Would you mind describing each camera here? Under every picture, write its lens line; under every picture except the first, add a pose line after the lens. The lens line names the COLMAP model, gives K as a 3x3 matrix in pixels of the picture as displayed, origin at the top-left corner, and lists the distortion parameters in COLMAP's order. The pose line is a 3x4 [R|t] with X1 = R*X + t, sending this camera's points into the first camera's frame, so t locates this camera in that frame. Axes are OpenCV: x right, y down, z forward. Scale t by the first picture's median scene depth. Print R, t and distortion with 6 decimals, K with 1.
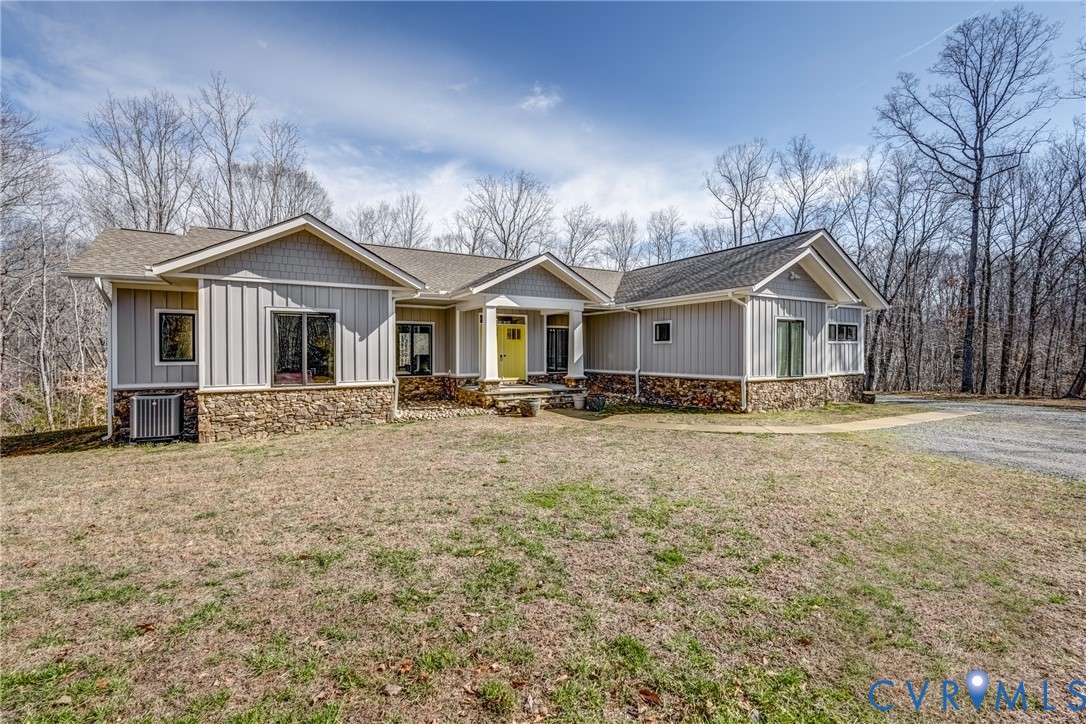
lens RADIAL K [[476.2, 0, 538.5], [0, 476.2, 356.9], [0, 0, 1]] dist [-0.011248, 0.006714]
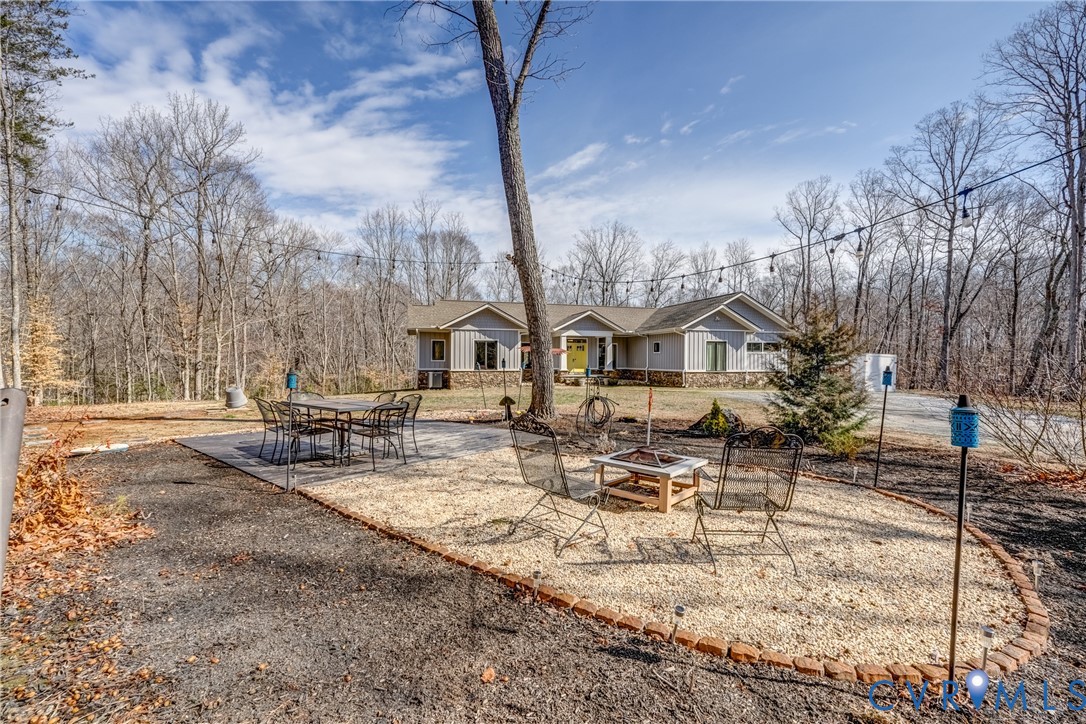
lens RADIAL K [[476.2, 0, 538.6], [0, 476.2, 363.0], [0, 0, 1]] dist [-0.011248, 0.006714]
pose [[0.966440, 0.008332, -0.256756, 0.334815], [-0.009453, 0.999950, -0.003131, 0.023384], [0.256718, 0.005453, 0.966471, -1.078372]]
